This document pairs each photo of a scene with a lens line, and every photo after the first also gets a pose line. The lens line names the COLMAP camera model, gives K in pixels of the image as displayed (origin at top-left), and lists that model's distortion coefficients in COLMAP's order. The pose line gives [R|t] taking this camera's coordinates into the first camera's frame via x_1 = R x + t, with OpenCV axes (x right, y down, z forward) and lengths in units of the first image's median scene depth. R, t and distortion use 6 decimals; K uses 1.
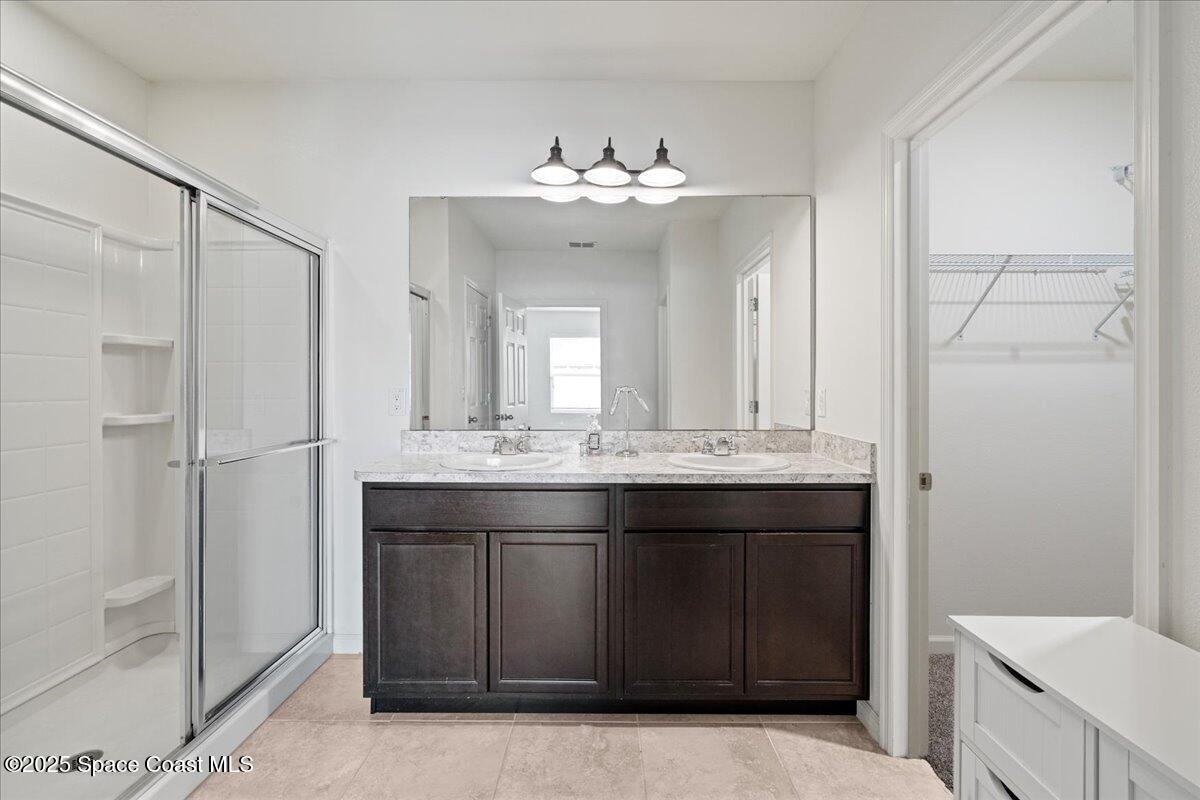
lens RADIAL K [[544.8, 0, 604.5], [0, 544.8, 389.7], [0, 0, 1]] dist [-0.007515, 0.000738]
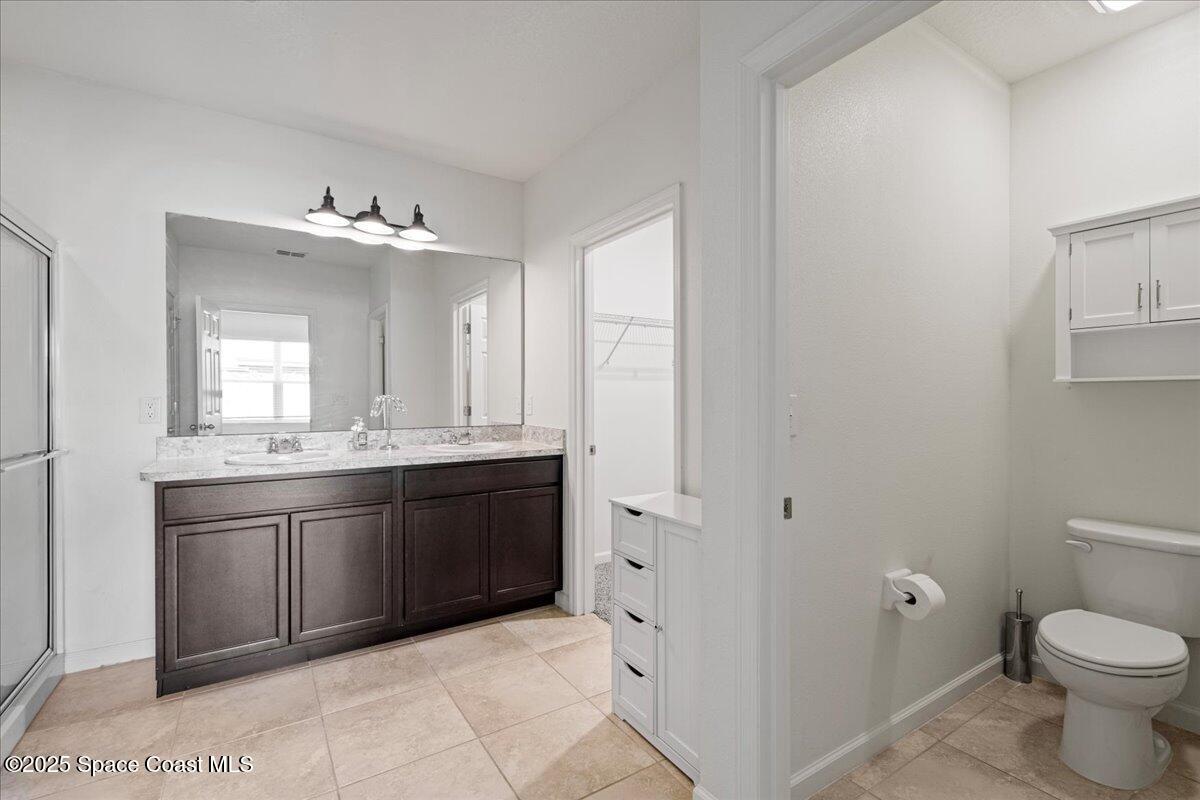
lens RADIAL K [[544.8, 0, 604.5], [0, 544.8, 403.3], [0, 0, 1]] dist [-0.007515, 0.000738]
pose [[0.833191, -0.010658, 0.552882, -0.251656], [0.004409, 0.999911, 0.012631, 0.000968], [-0.552967, -0.008086, 0.833164, -0.347405]]
